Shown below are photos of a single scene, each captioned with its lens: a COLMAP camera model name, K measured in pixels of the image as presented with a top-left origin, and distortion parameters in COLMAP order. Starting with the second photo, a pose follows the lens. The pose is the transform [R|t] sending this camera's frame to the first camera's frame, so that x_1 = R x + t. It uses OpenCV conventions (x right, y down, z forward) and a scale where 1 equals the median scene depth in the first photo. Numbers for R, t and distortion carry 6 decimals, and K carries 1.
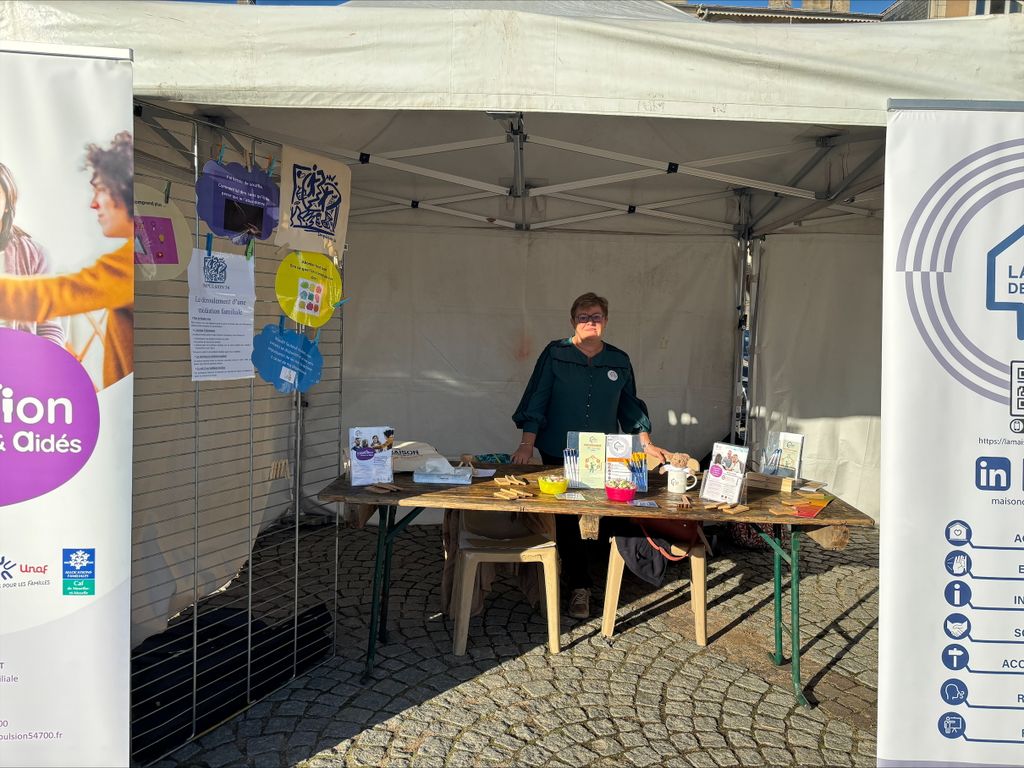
lens RADIAL K [[778.0, 0, 519.1], [0, 778.0, 380.8], [0, 0, 1]] dist [0.052479, -0.046212]
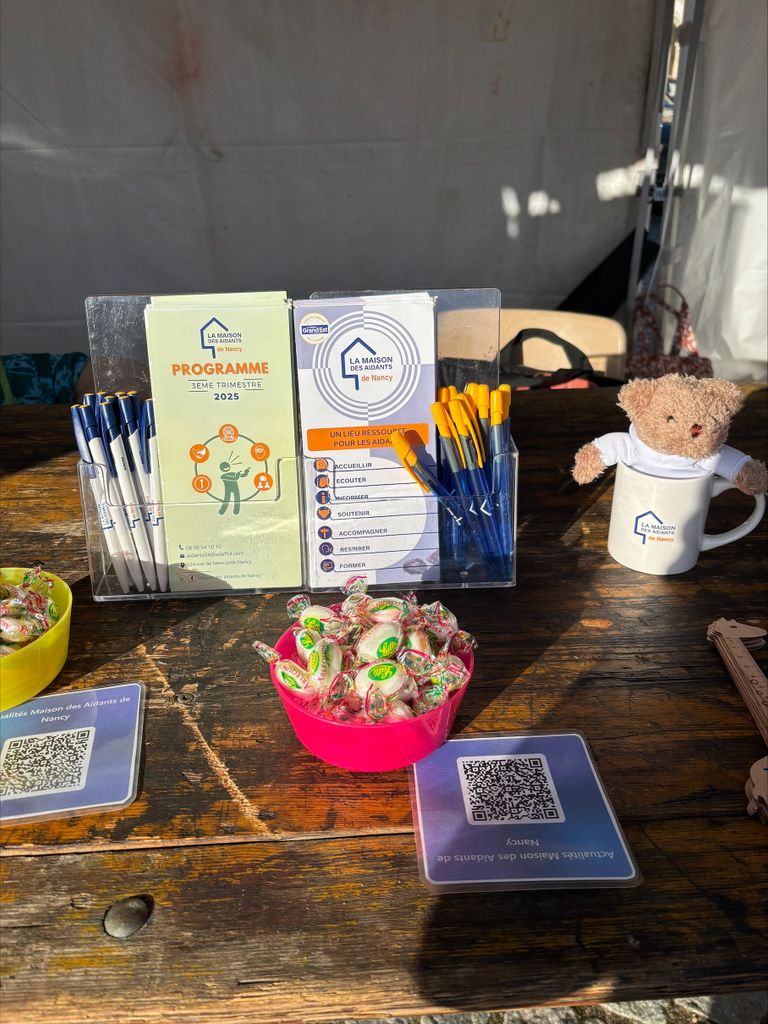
lens RADIAL K [[778.0, 0, 384.0], [0, 778.0, 512.0], [0, 0, 1]] dist [0.052479, -0.046212]
pose [[0.994607, -0.085898, 0.058116, 0.128583], [0.056395, 0.918224, 0.392027, 0.047845], [-0.087038, -0.386635, 0.918116, 0.883047]]
